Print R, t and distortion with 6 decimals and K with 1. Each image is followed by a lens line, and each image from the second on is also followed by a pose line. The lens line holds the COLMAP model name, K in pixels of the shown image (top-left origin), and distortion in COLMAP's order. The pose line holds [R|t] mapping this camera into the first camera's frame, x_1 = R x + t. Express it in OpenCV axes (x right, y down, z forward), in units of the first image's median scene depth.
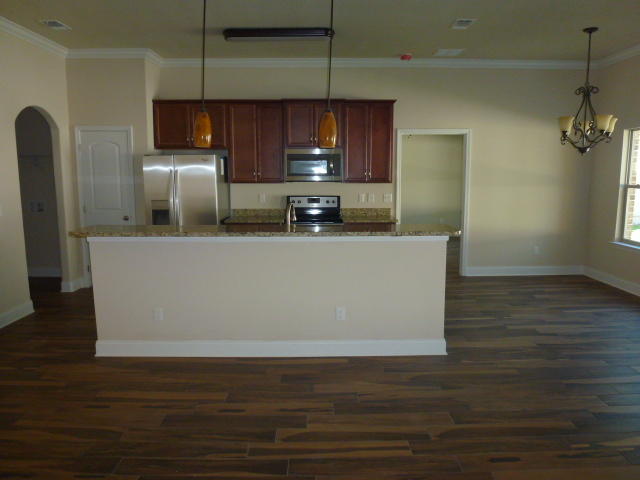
lens RADIAL K [[458.0, 0, 327.4], [0, 458.0, 238.1], [0, 0, 1]] dist [-0.048784, 0.006264]
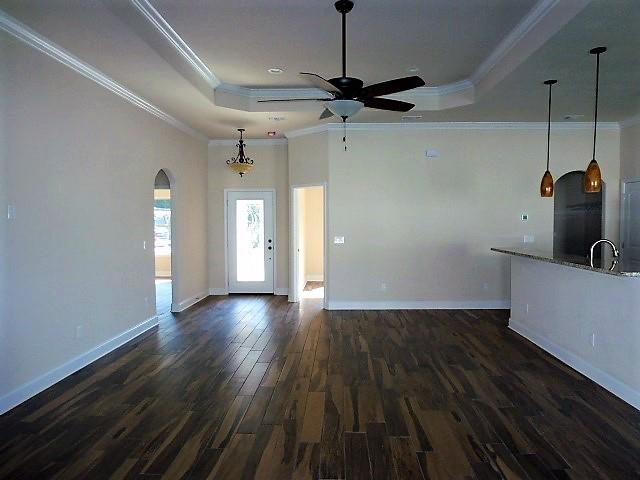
lens RADIAL K [[458.0, 0, 327.4], [0, 458.0, 238.1], [0, 0, 1]] dist [-0.048784, 0.006264]
pose [[-0.053460, 0.039708, -0.997780, 0.753068], [-0.138504, 0.989256, 0.046789, -0.027273], [0.988918, 0.140698, -0.047386, 0.248674]]
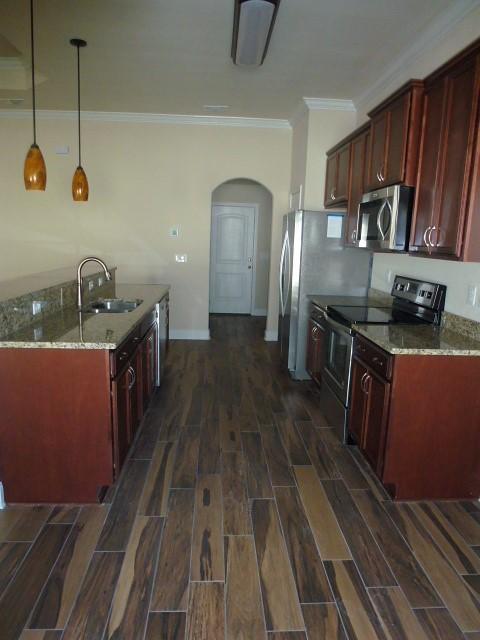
lens RADIAL K [[458.0, 0, 248.8], [0, 458.0, 321.6], [0, 0, 1]] dist [-0.048784, 0.006264]
pose [[0.044331, 0.178498, -0.982941, 0.555223], [-0.177187, 0.969714, 0.168105, -0.110744], [0.983178, 0.166712, 0.074616, 0.858518]]
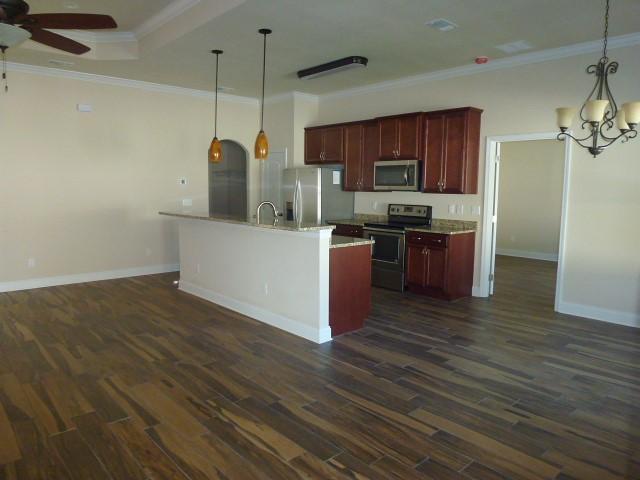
lens RADIAL K [[459.0, 0, 318.0], [0, 459.0, 237.2], [0, 0, 1]] dist [-0.058449, 0.006685]
pose [[0.650312, 0.092565, -0.754007, 0.709578], [-0.121471, 0.992448, 0.017071, -0.011947], [0.749893, 0.080489, 0.656644, 0.168136]]
